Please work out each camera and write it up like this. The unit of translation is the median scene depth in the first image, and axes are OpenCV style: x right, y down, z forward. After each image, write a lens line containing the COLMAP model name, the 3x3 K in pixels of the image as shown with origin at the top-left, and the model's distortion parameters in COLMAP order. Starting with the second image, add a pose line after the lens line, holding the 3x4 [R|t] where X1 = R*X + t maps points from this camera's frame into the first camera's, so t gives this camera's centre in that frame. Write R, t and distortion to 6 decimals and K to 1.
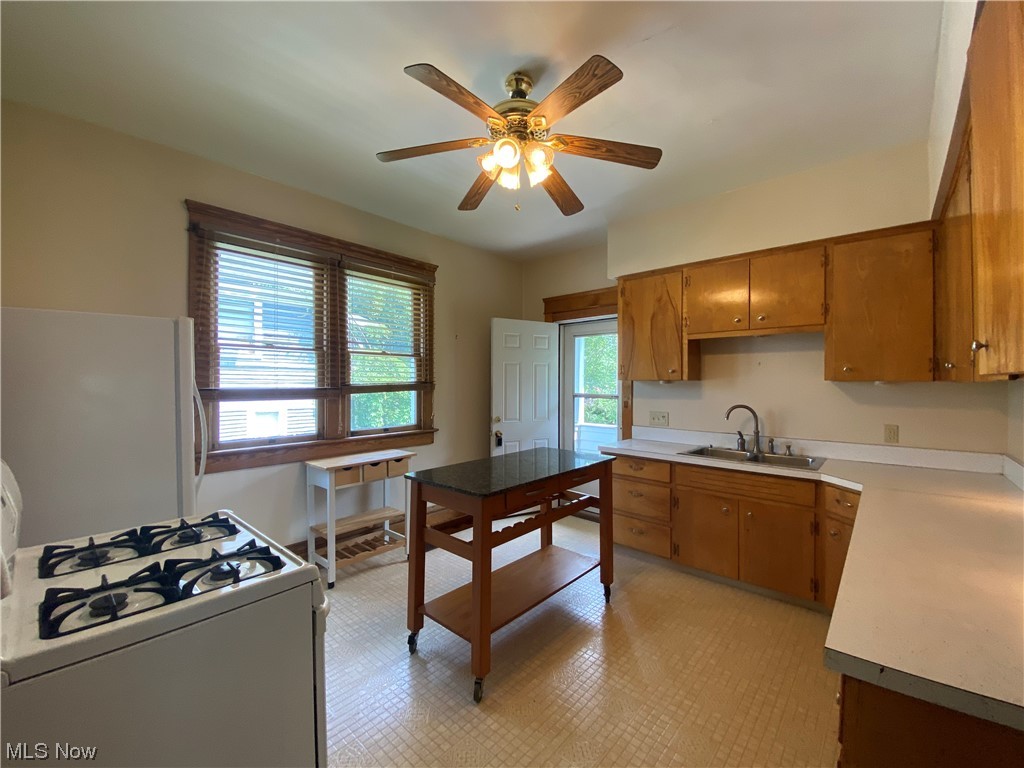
lens RADIAL K [[420.0, 0, 504.5], [0, 420.0, 384.0], [0, 0, 1]] dist [-0.000490, -0.001662]
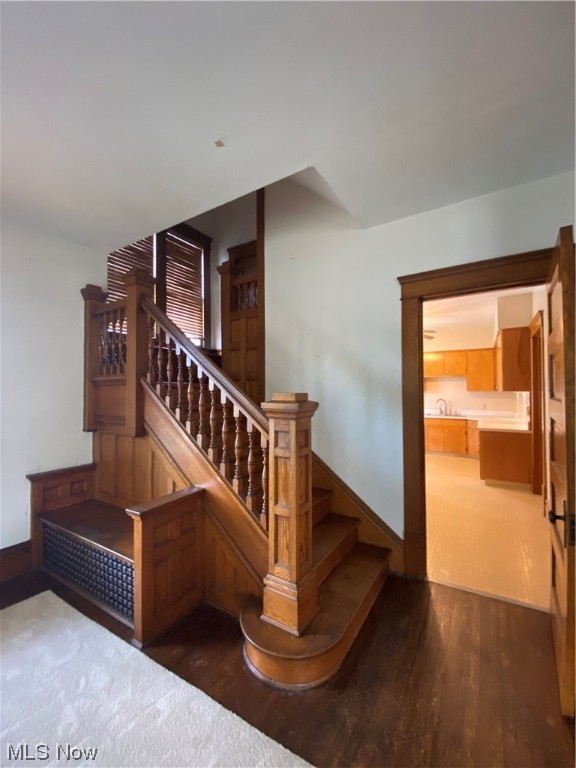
lens RADIAL K [[315.0, 0, 290.8], [0, 315.0, 386.2], [0, 0, 1]] dist [-0.000490, -0.001662]
pose [[0.982449, -0.008497, 0.186338, -0.953323], [0.010382, 0.999904, -0.009142, -0.032011], [-0.186242, 0.010917, 0.982443, -1.062371]]
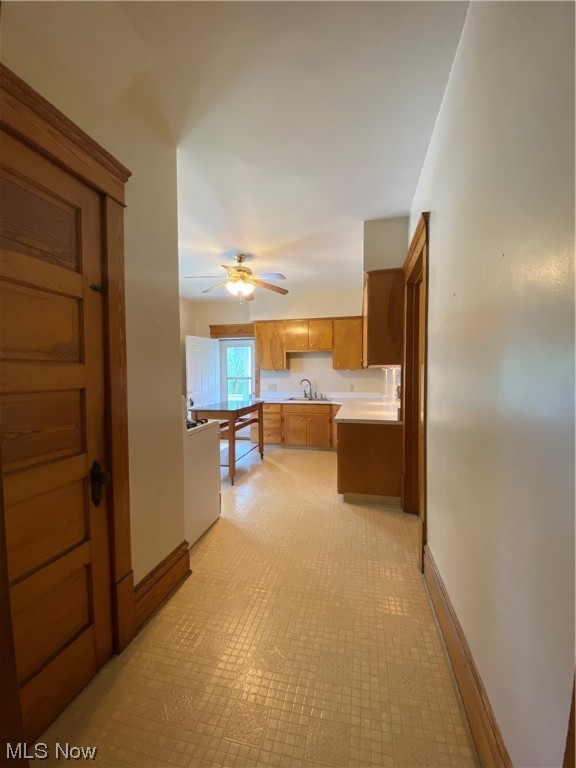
lens RADIAL K [[315.0, 0, 280.9], [0, 315.0, 390.0], [0, 0, 1]] dist [-0.000490, -0.001662]
pose [[0.881890, -0.037790, 0.469939, -0.443094], [0.012603, 0.998316, 0.056628, 0.007074], [-0.471287, -0.044017, 0.880881, -0.575901]]
